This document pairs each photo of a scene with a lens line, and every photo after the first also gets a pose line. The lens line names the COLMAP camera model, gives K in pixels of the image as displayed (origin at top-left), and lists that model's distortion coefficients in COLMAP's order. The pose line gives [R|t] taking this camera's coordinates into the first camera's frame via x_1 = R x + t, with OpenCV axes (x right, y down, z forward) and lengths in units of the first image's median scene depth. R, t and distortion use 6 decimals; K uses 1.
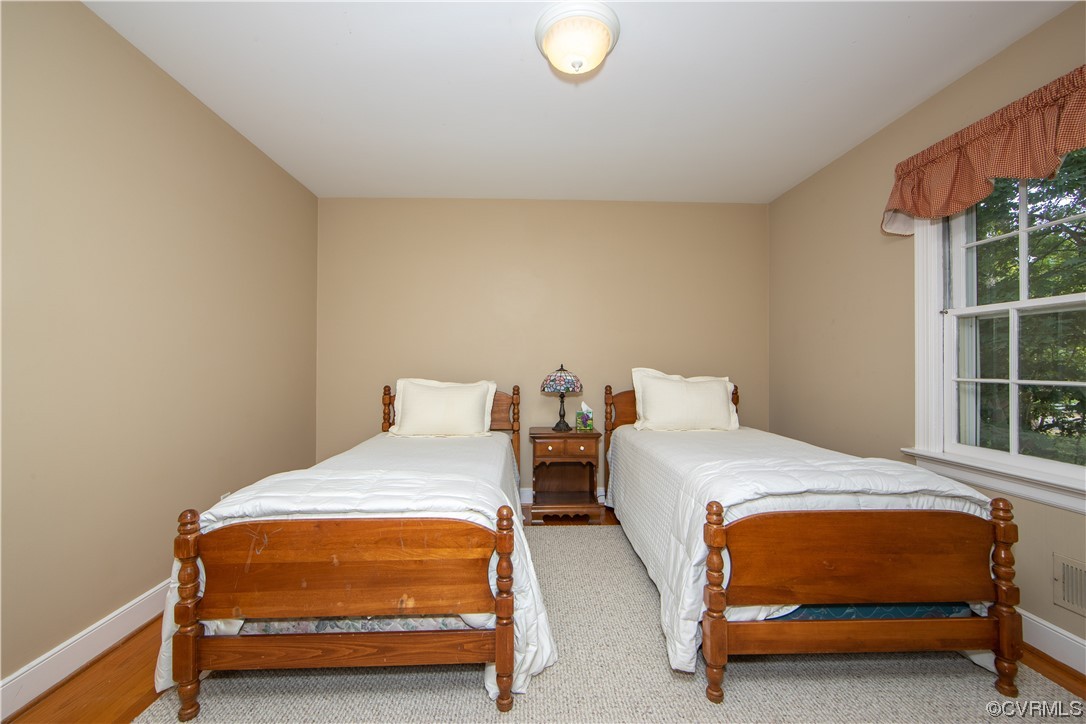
lens RADIAL K [[432.9, 0, 544.8], [0, 432.9, 357.7], [0, 0, 1]] dist [-0.014384, 0.001047]
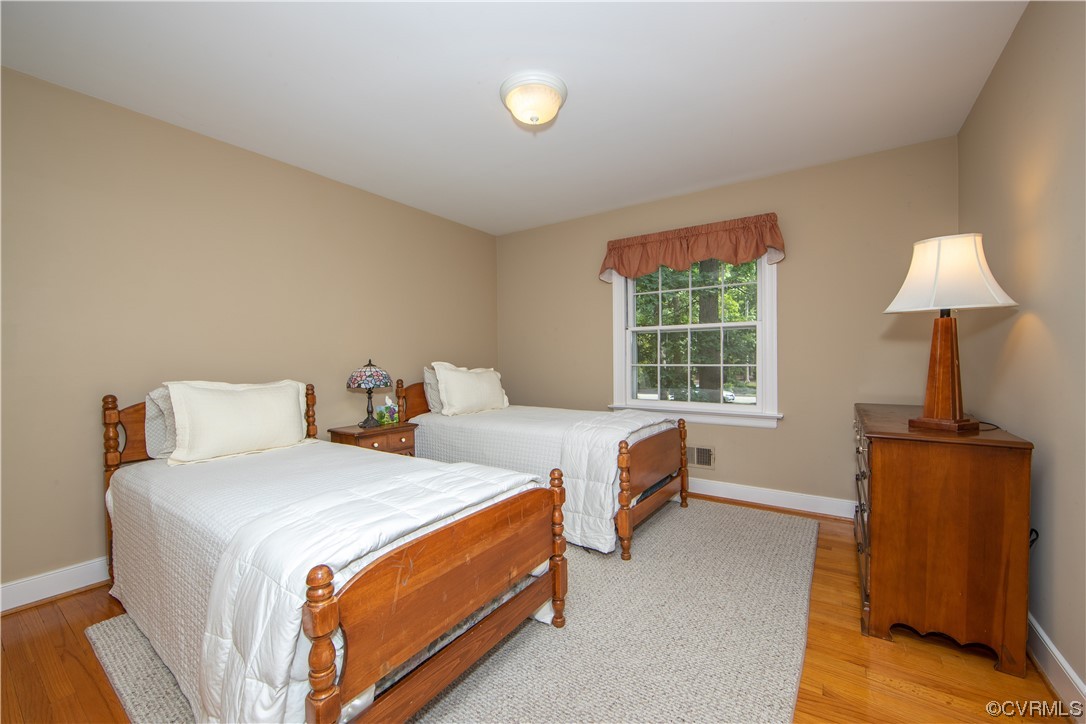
lens RADIAL K [[432.9, 0, 526.3], [0, 432.9, 363.5], [0, 0, 1]] dist [-0.014384, 0.001047]
pose [[0.607526, -0.014393, 0.794170, -0.766582], [-0.004595, 0.999755, 0.021634, 0.003802], [-0.794287, -0.016793, 0.607311, 0.200507]]
